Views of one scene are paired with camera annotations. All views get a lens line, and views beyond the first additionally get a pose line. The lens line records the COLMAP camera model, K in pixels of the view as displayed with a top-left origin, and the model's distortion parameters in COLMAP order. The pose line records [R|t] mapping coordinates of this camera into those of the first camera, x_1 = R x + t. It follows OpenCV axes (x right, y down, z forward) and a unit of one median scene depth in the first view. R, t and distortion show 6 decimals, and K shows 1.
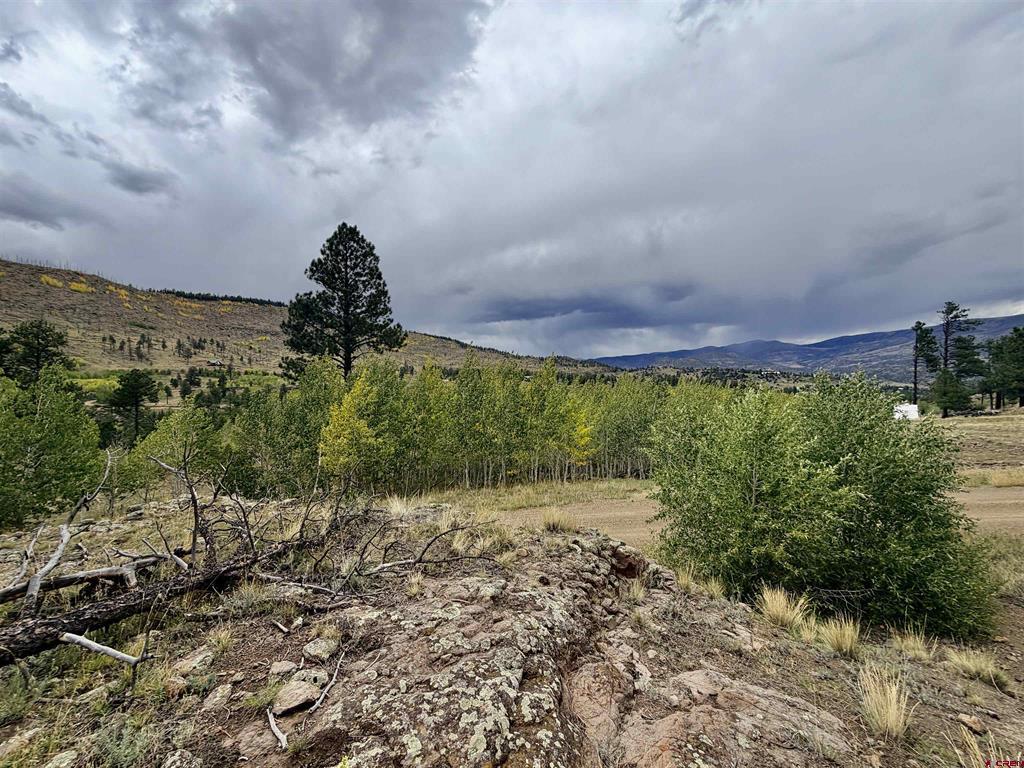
lens RADIAL K [[407.9, 0, 512.0], [0, 407.9, 384.0], [0, 0, 1]] dist [-0.003777, -0.000154]
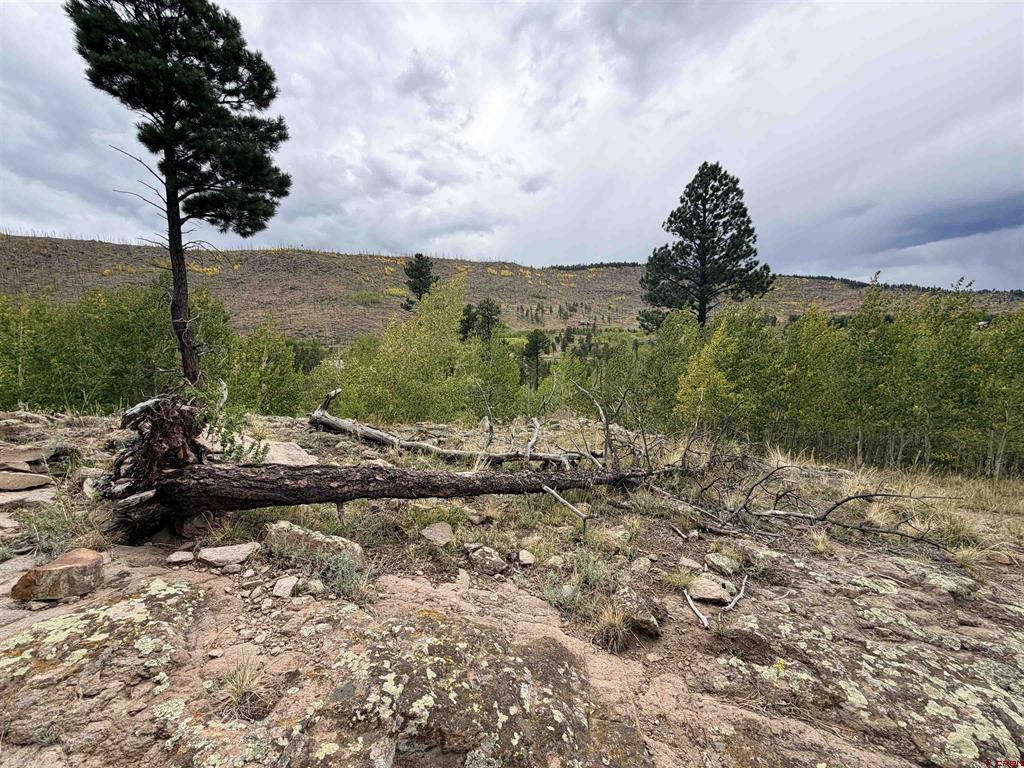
lens RADIAL K [[407.7, 0, 506.9], [0, 407.7, 384.5], [0, 0, 1]] dist [0.000224, 0.000051]
pose [[0.687755, 0.066916, -0.722853, -0.074808], [0.012412, 0.994513, 0.103873, 0.047460], [0.725837, -0.080411, 0.683150, -0.050370]]
